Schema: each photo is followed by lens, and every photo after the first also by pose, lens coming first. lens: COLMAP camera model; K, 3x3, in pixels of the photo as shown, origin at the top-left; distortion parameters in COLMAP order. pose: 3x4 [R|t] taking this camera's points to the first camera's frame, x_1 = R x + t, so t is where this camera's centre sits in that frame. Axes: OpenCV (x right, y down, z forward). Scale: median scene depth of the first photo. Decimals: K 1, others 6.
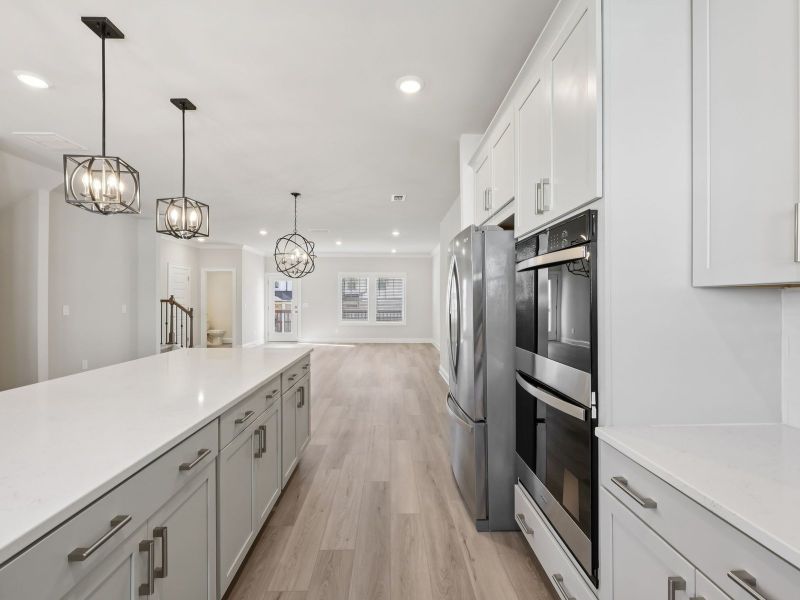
lens RADIAL K [[365.1, 0, 396.8], [0, 365.1, 300.0], [0, 0, 1]] dist [-0.000260, -0.000182]
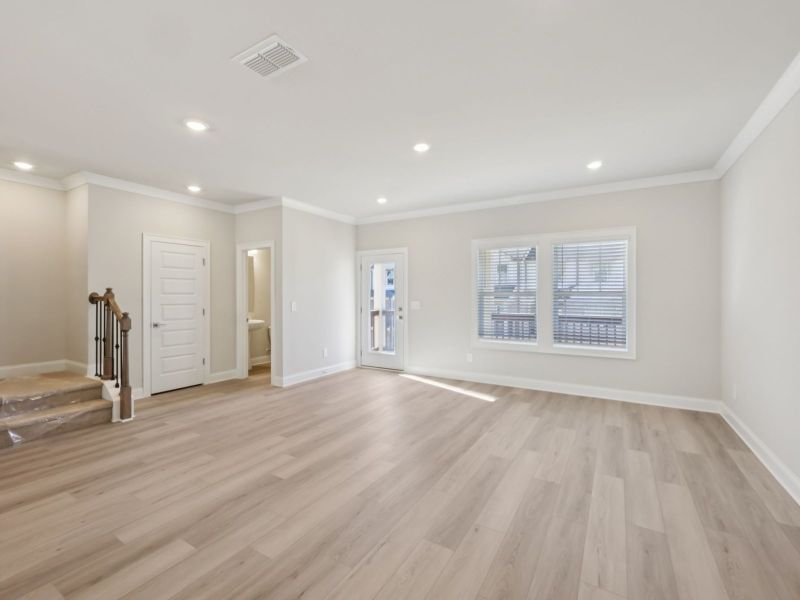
lens RADIAL K [[365.1, 0, 396.8], [0, 365.1, 300.0], [0, 0, 1]] dist [-0.000260, -0.000182]
pose [[0.844906, -0.000628, -0.534914, 0.019858], [0.005722, 0.999953, 0.007865, 0.001630], [0.534884, -0.009706, 0.844870, 0.529068]]
